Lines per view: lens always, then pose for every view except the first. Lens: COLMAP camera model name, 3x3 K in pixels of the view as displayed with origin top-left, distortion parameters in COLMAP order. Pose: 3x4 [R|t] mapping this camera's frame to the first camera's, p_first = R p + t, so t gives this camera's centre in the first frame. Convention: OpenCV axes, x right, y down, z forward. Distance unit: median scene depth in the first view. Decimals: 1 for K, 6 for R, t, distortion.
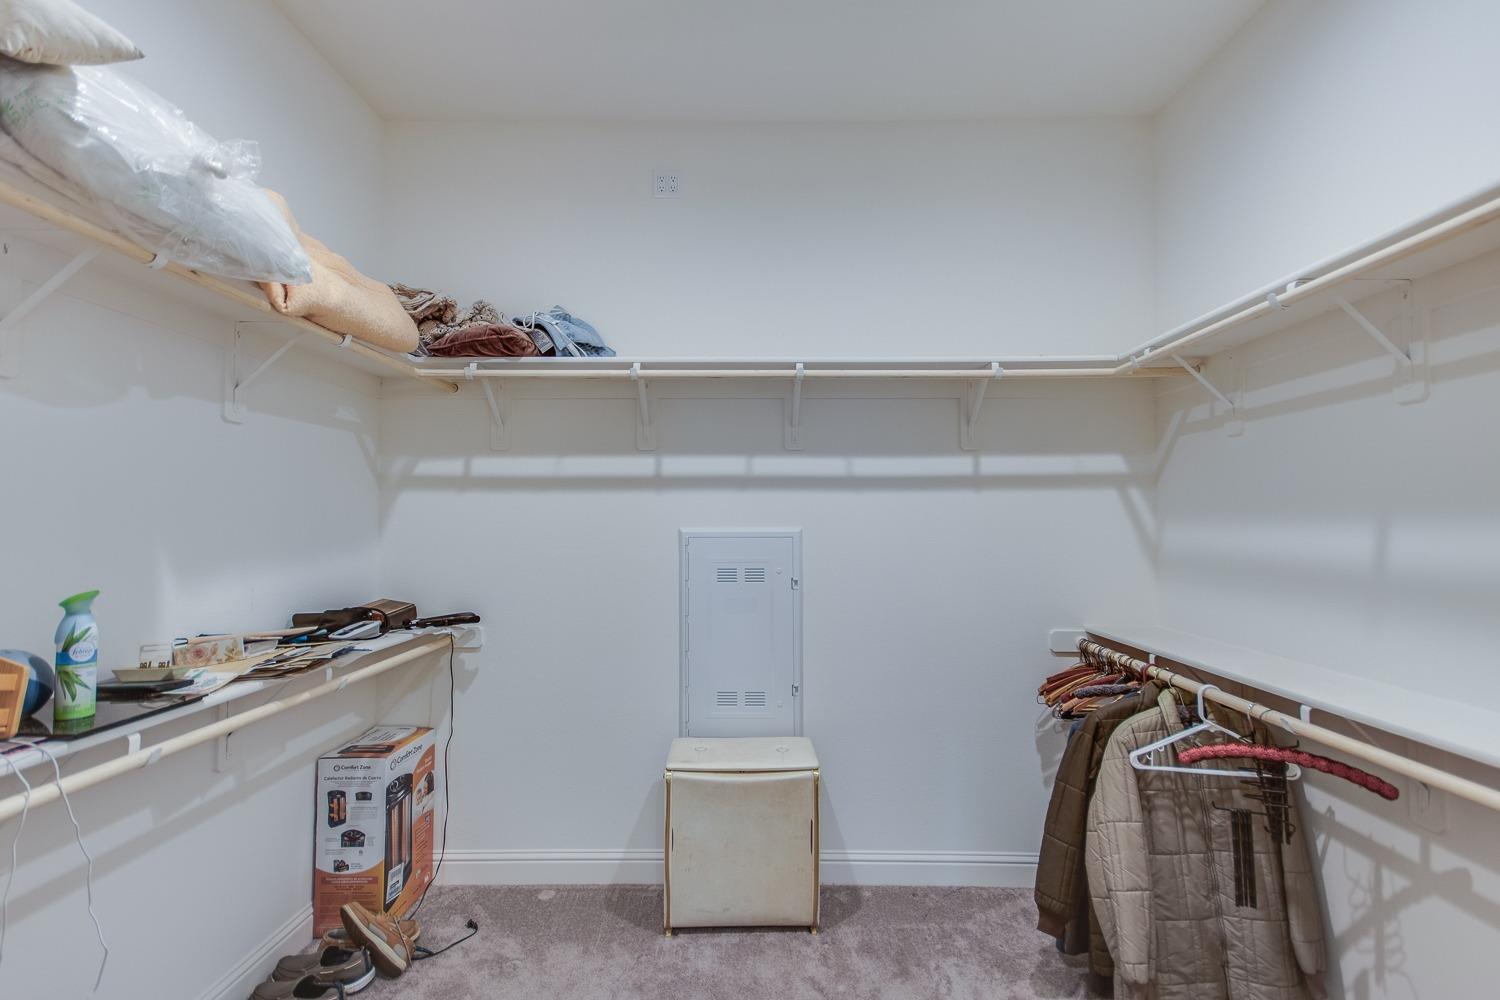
lens RADIAL K [[682.4, 0, 754.9], [0, 682.4, 505.7], [0, 0, 1]] dist [0.019625, -0.005795]
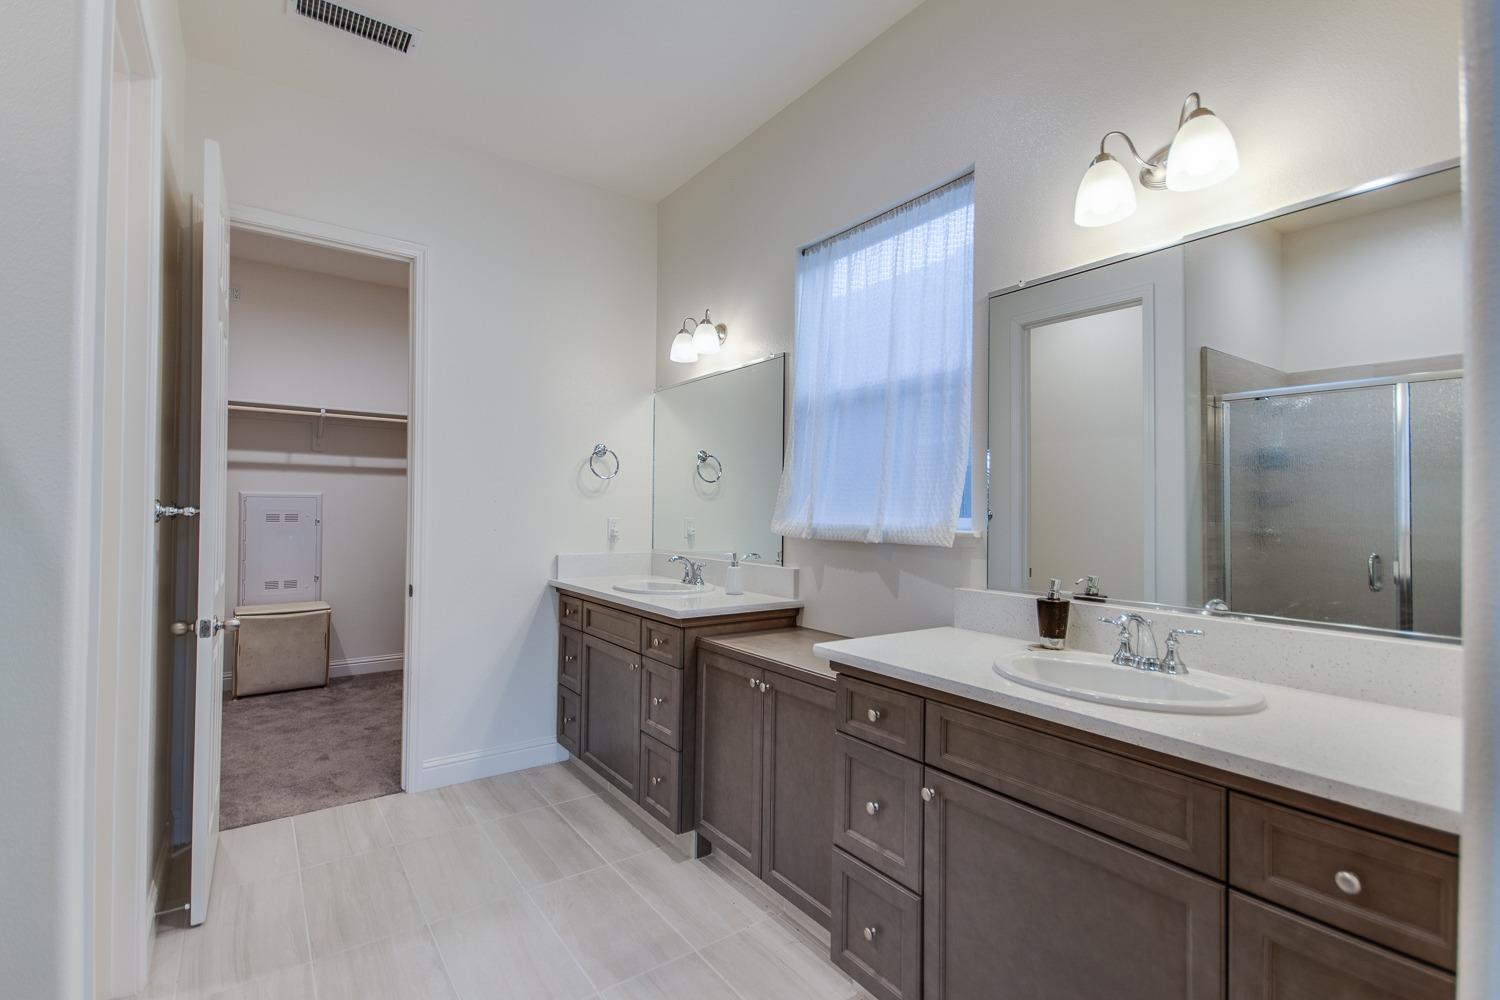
lens RADIAL K [[682.4, 0, 754.9], [0, 682.4, 505.7], [0, 0, 1]] dist [0.019625, -0.005795]
pose [[0.806020, 0.015827, 0.591676, -0.094077], [-0.019493, 0.999810, -0.000190, 0.046984], [-0.591567, -0.011380, 0.806176, -1.276764]]
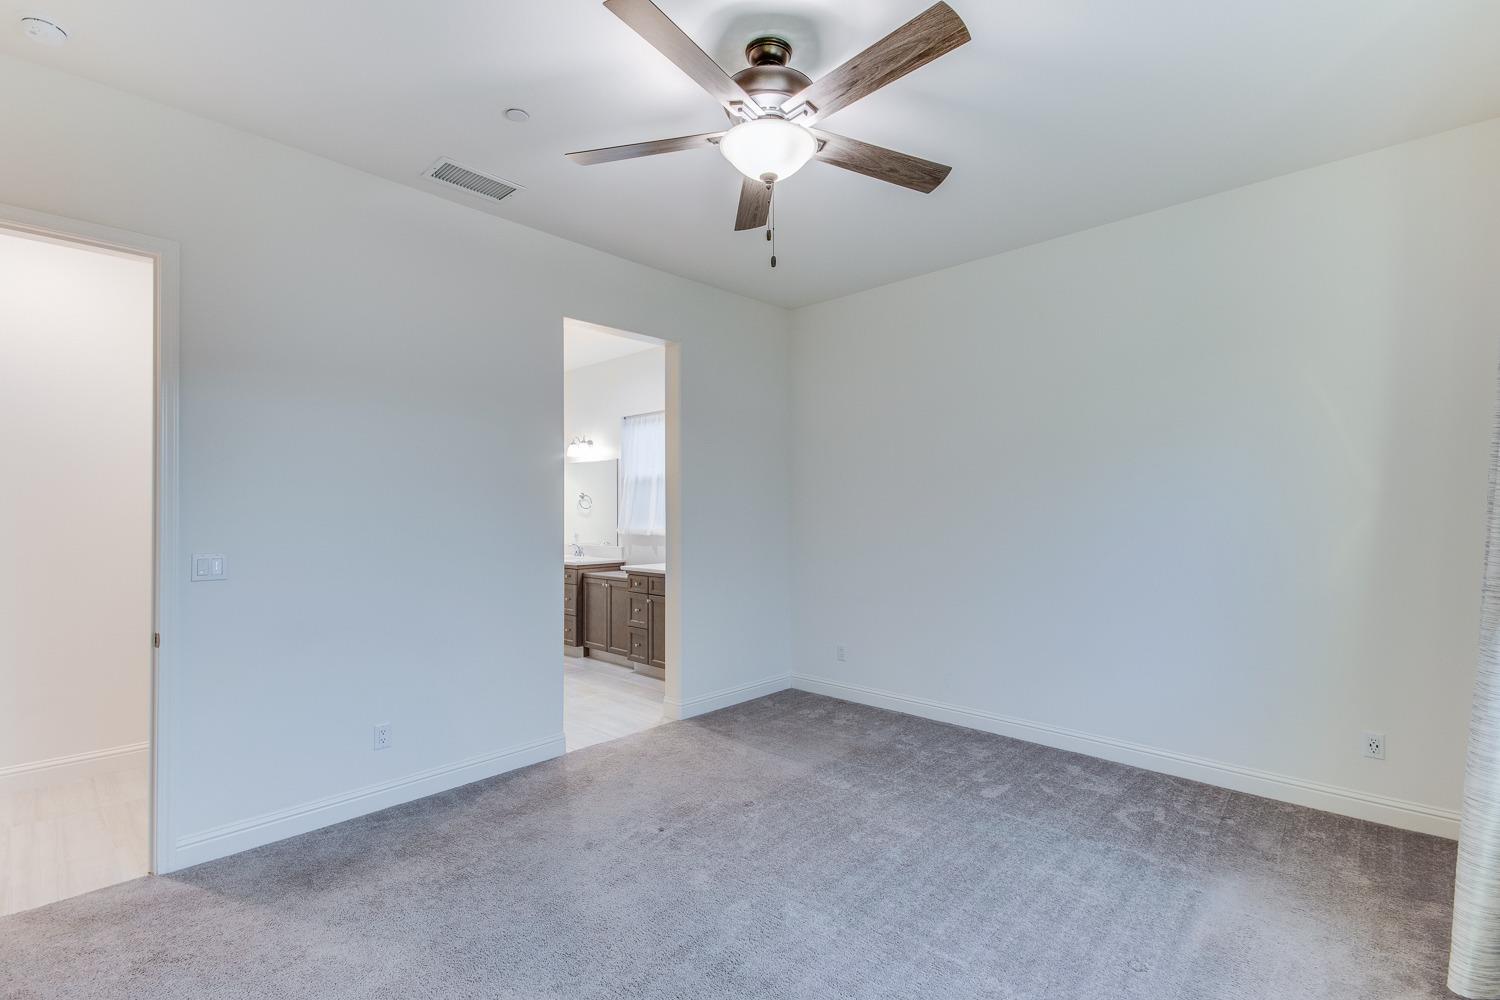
lens RADIAL K [[682.4, 0, 754.9], [0, 682.4, 505.7], [0, 0, 1]] dist [0.019625, -0.005795]
pose [[0.684651, 0.006053, 0.728846, -0.977141], [-0.007451, 0.999971, -0.001306, -0.016252], [-0.728833, -0.004536, 0.684677, -2.621412]]
